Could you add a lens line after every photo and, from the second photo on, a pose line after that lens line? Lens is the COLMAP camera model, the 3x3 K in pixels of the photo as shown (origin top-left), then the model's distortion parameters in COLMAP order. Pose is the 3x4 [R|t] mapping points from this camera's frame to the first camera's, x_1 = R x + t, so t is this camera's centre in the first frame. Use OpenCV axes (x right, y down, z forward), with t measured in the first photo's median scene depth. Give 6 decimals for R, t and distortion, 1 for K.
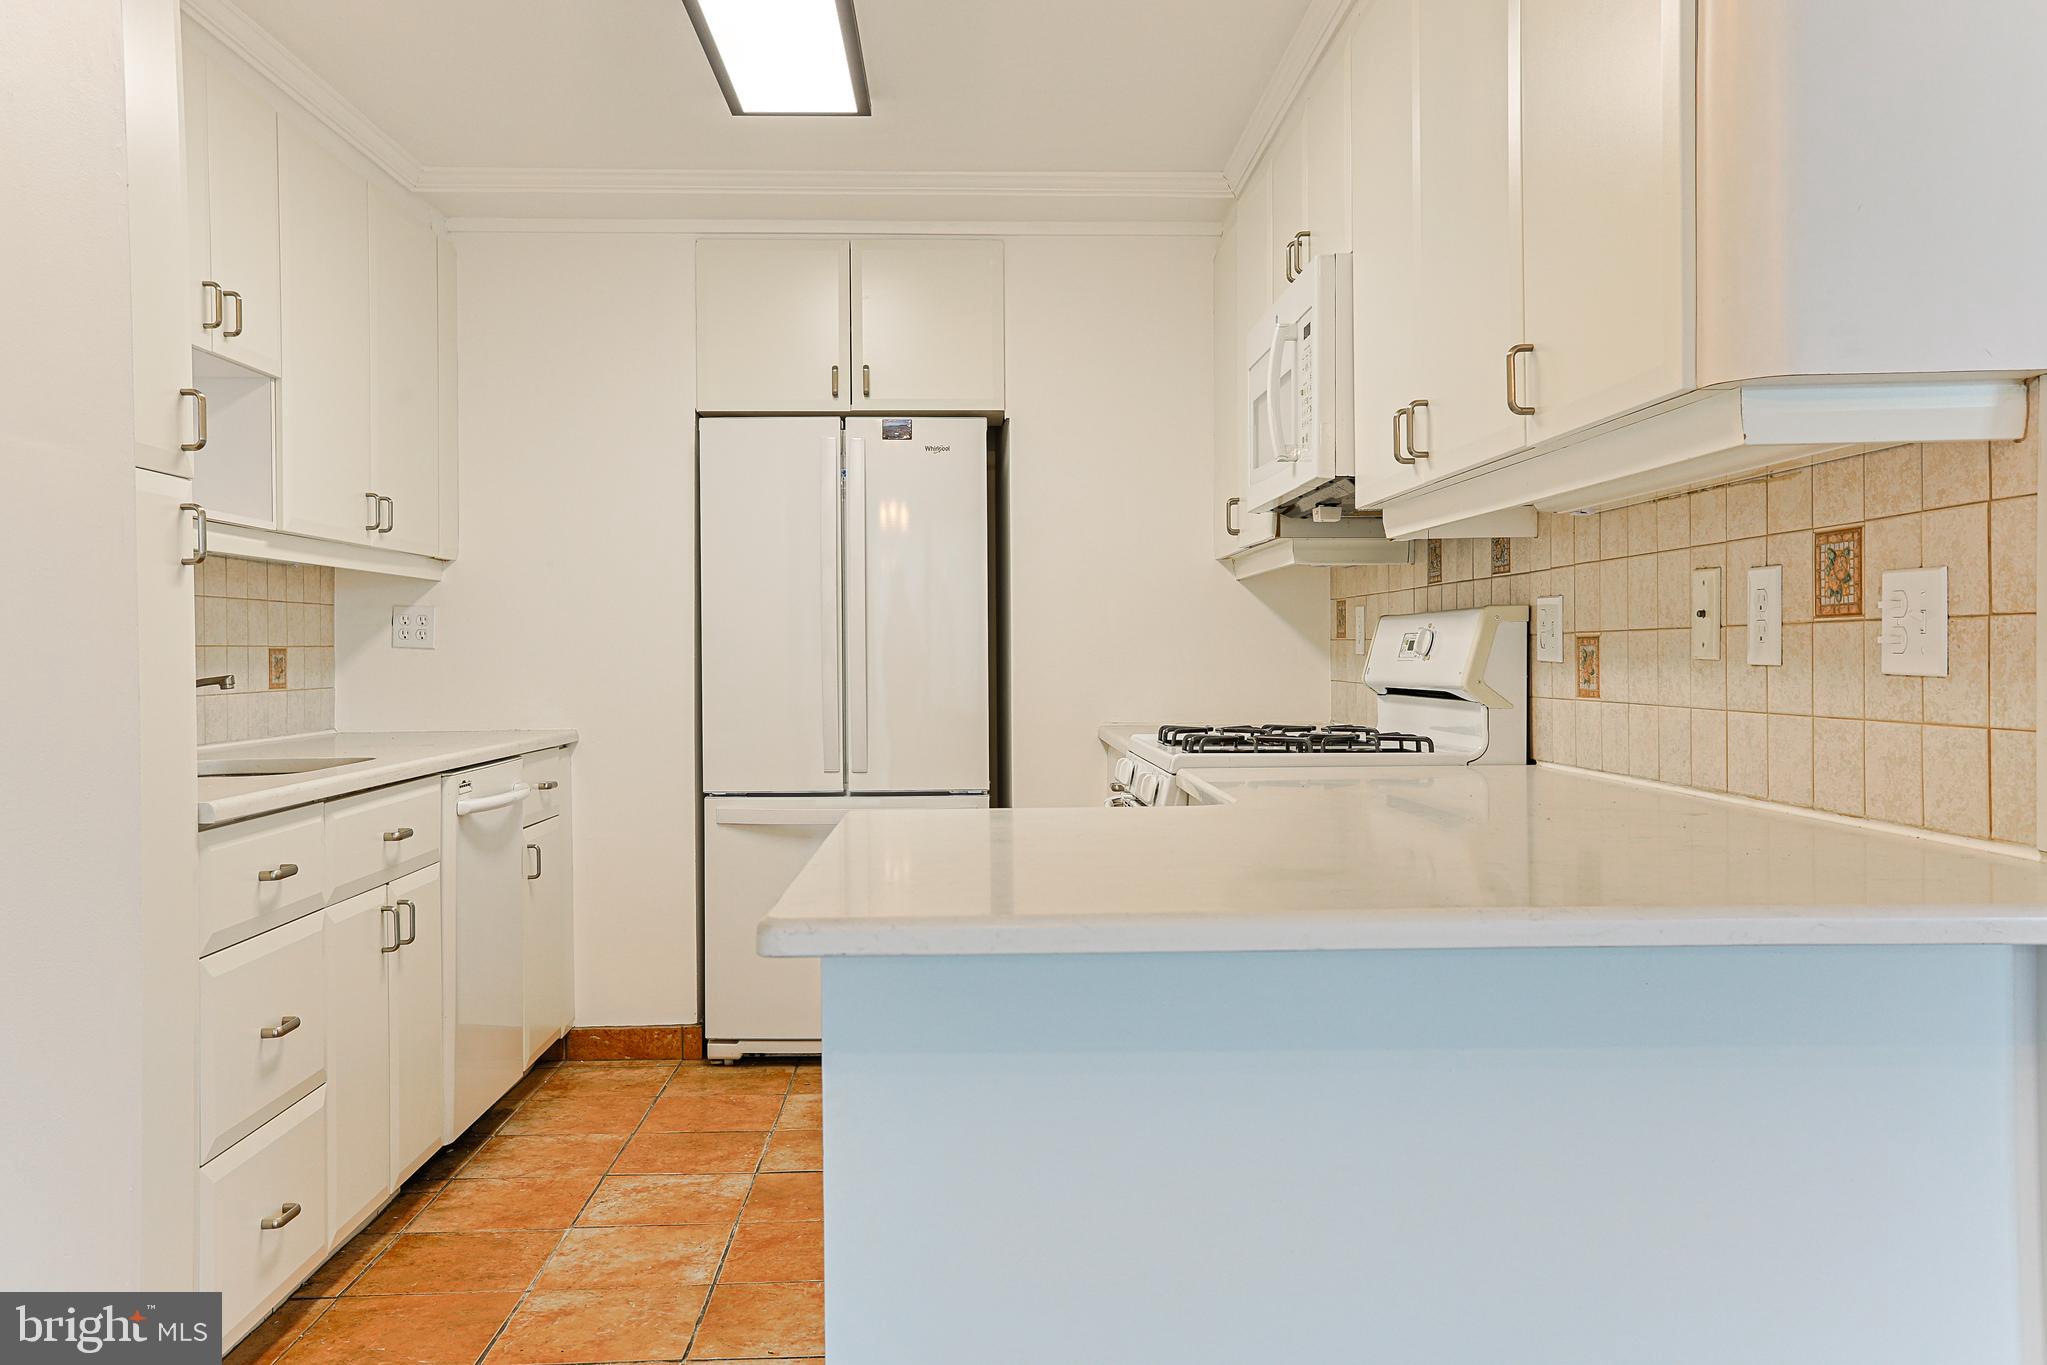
lens RADIAL K [[1750.7, 0, 1029.4], [0, 1750.7, 663.0], [0, 0, 1]] dist [0.064487, 0.001472]
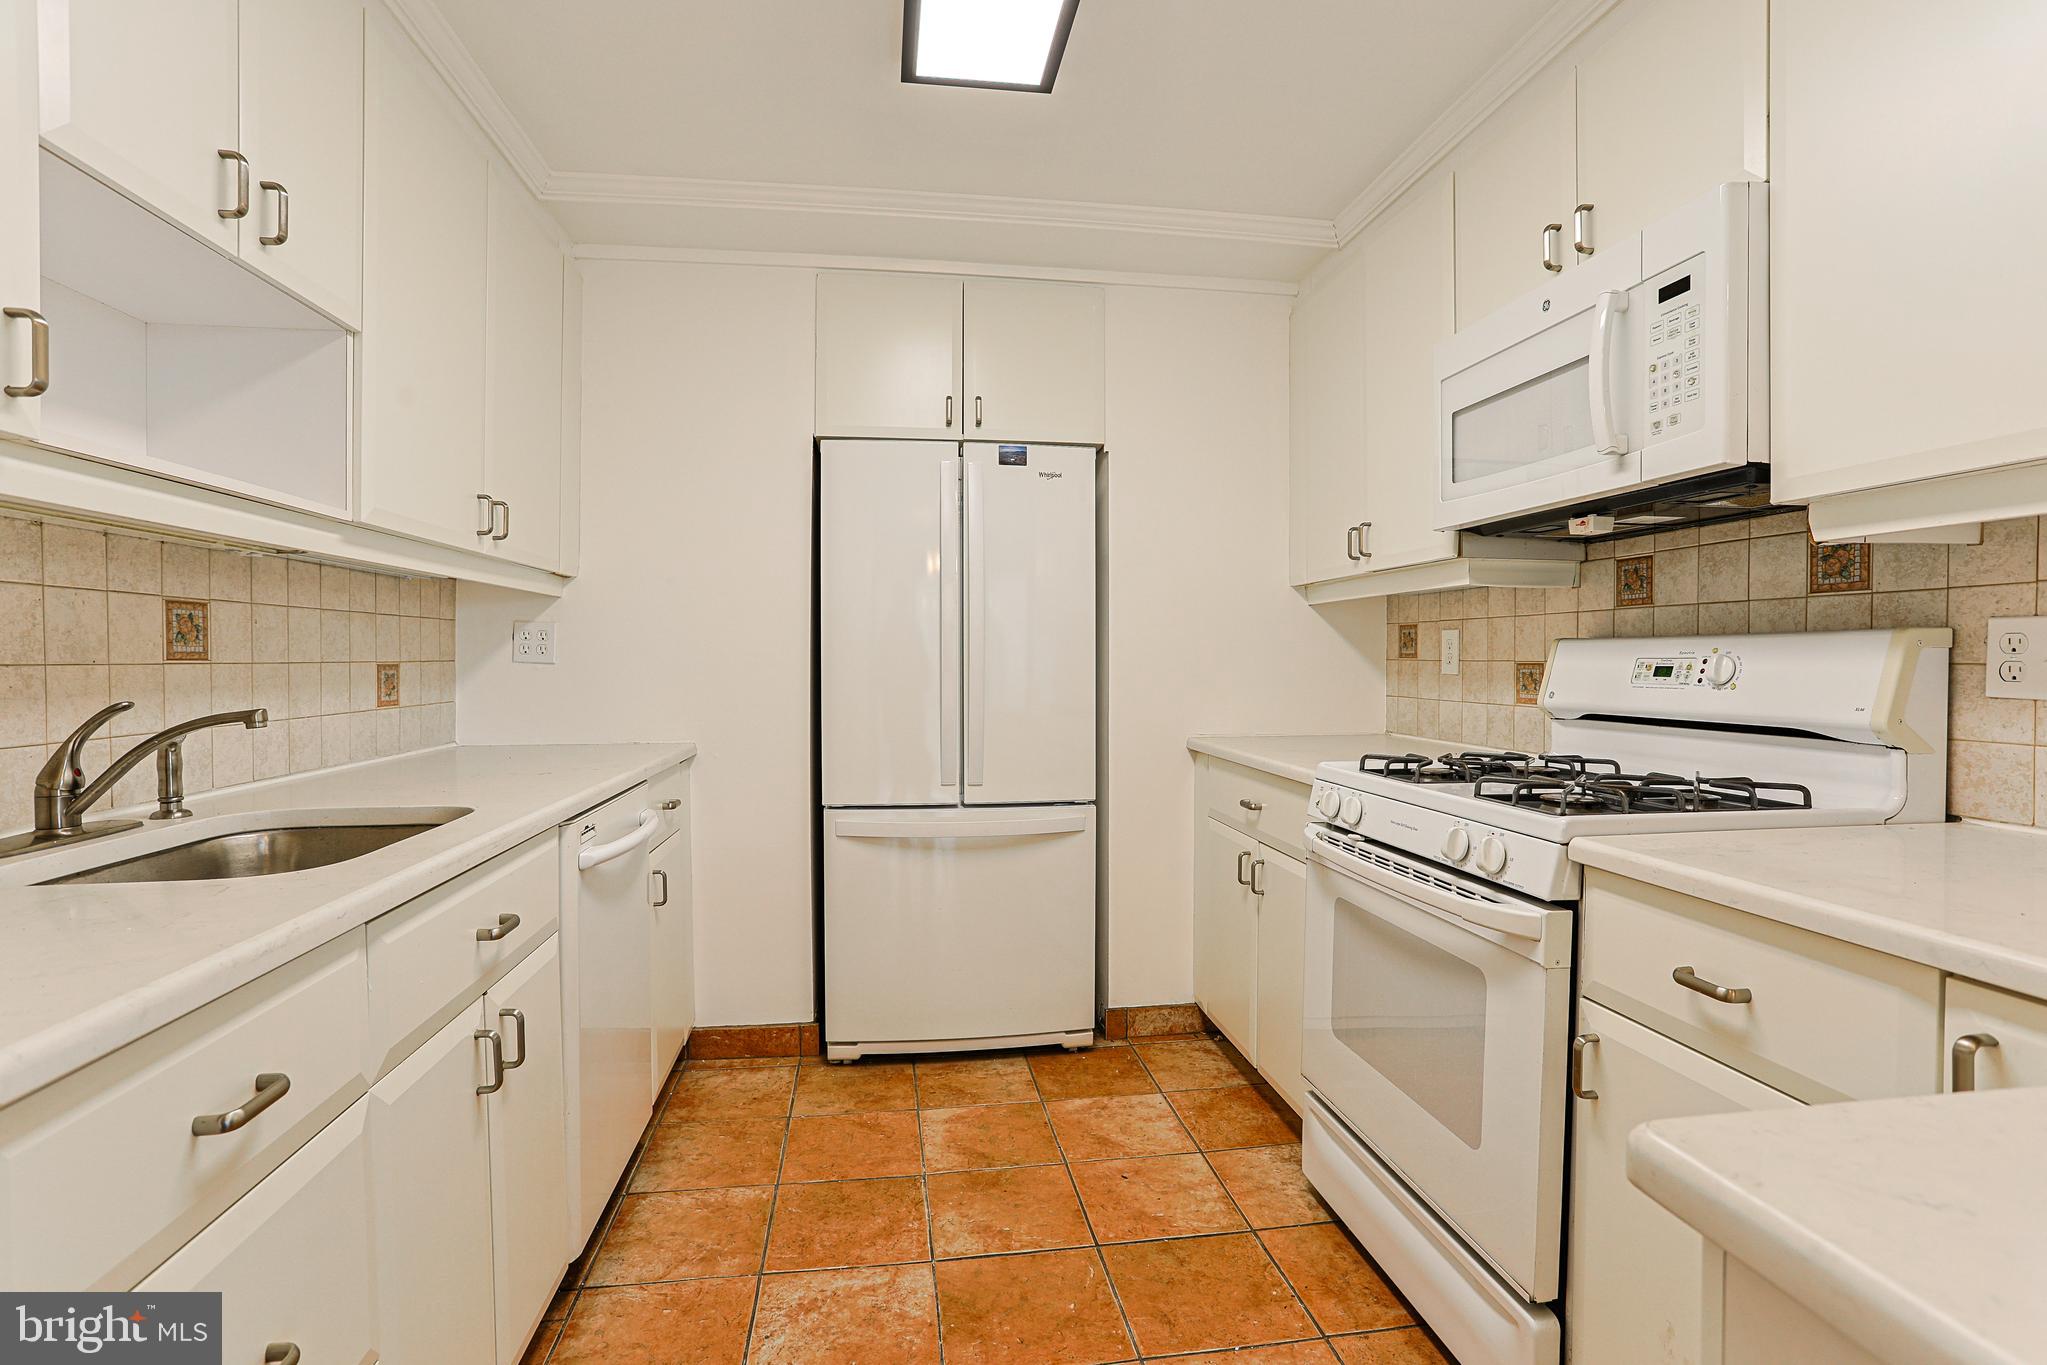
lens RADIAL K [[1019.0, 0, 1041.7], [0, 1019.0, 668.8], [0, 0, 1]] dist [-0.065216, 0.032767]
pose [[0.992882, 0.004696, 0.119014, -0.149179], [-0.005157, 0.999980, 0.003571, -0.010094], [-0.118994, -0.004160, 0.992886, 0.457114]]
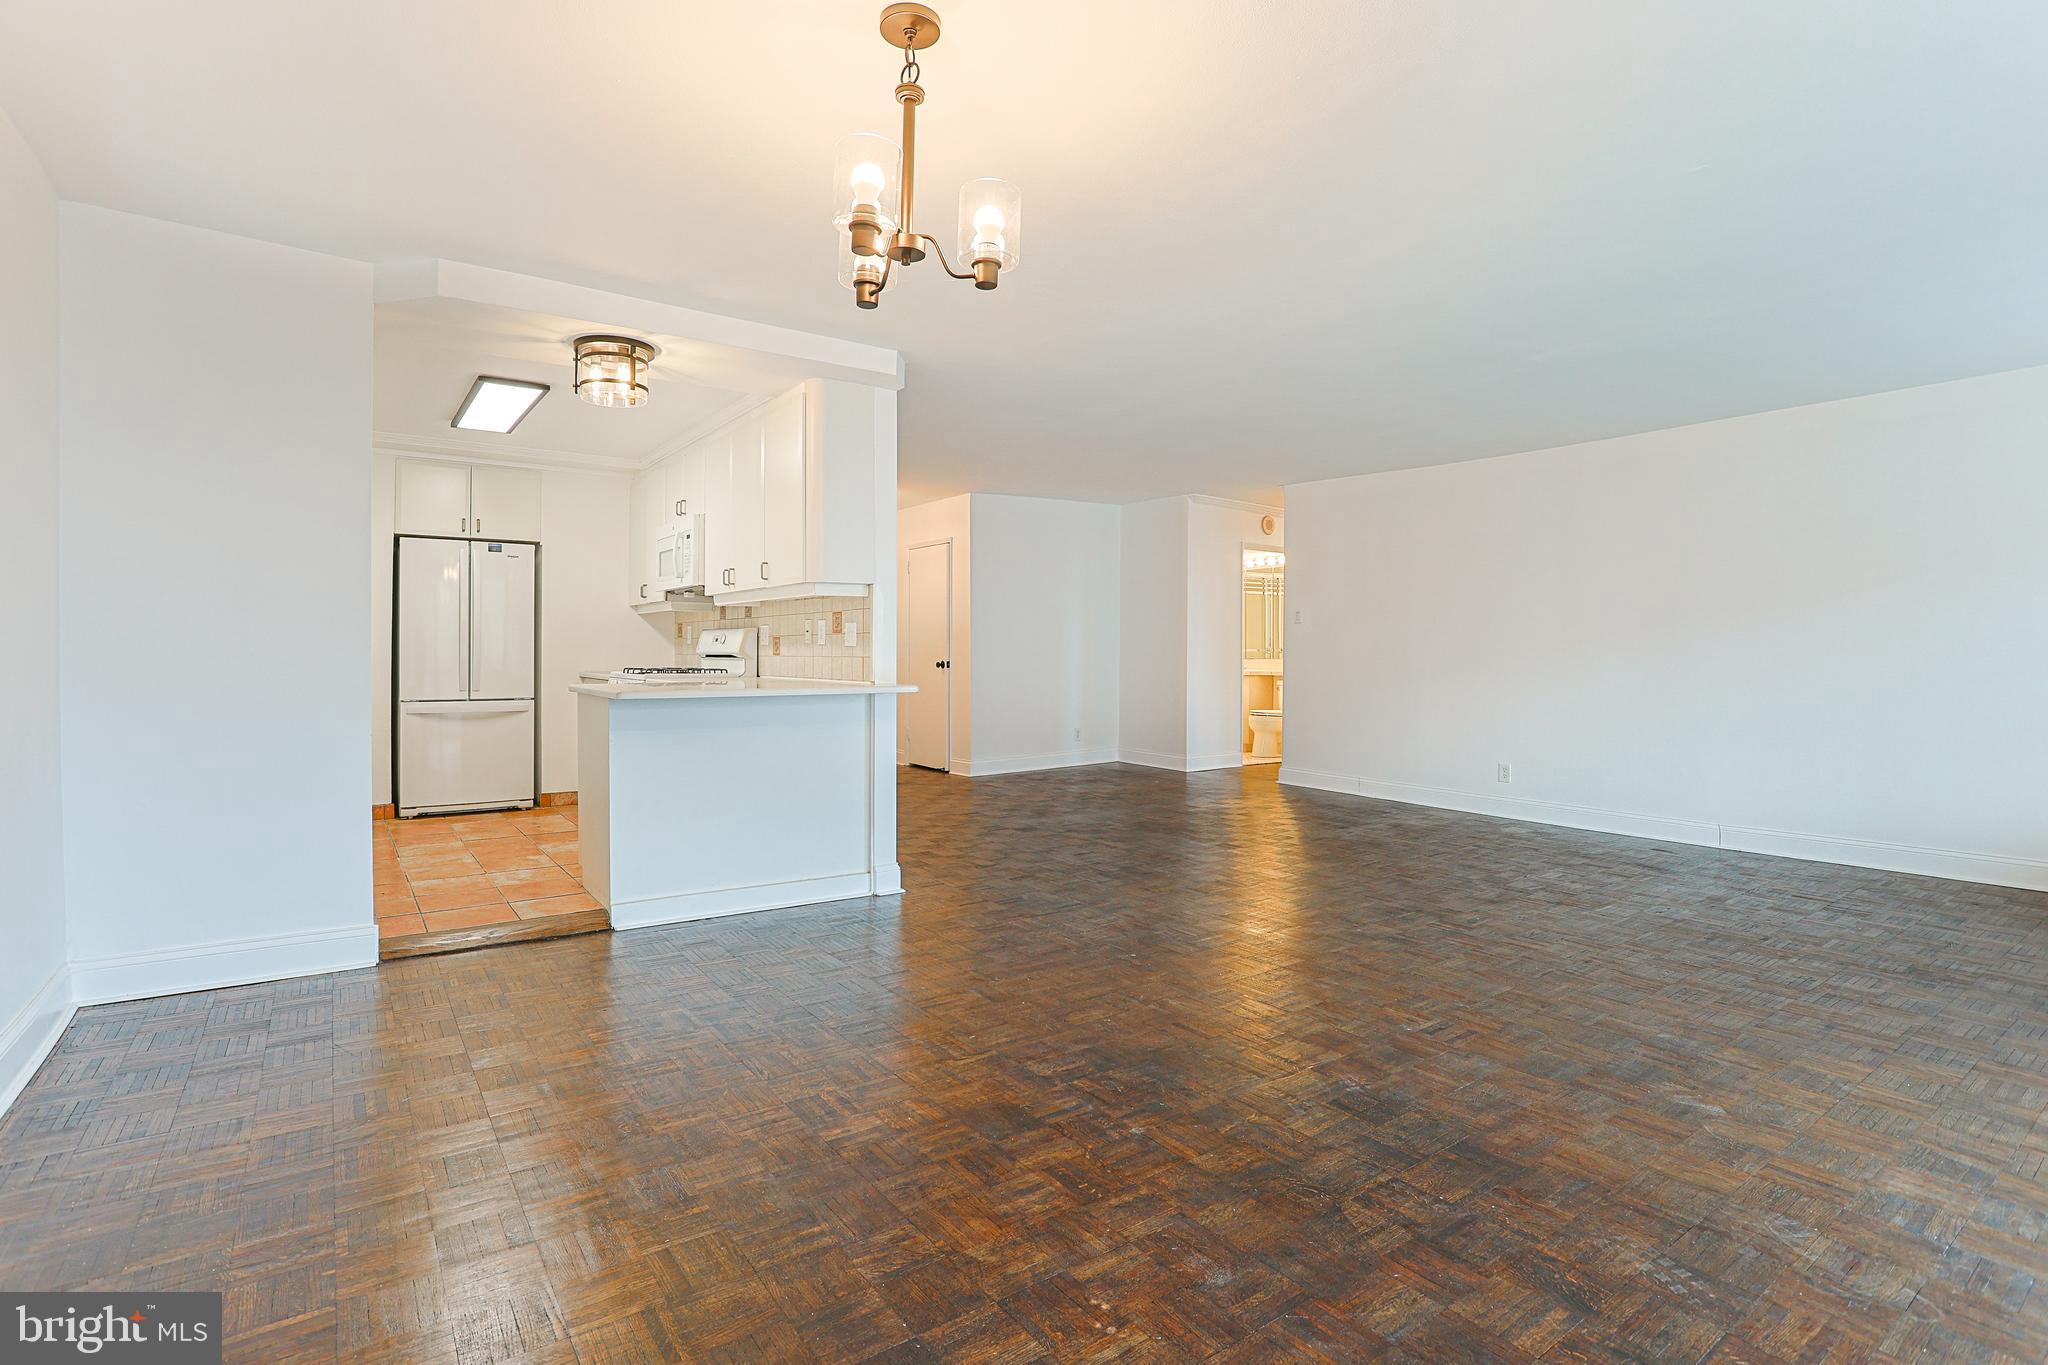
lens RADIAL K [[1019.5, 0, 1042.2], [0, 1019.5, 668.8], [0, 0, 1]] dist [-0.065216, 0.032767]
pose [[0.833668, 0.007961, 0.552208, -0.238533], [-0.012207, 0.999917, 0.004014, 0.022082], [-0.552131, -0.010087, 0.833697, -0.650337]]
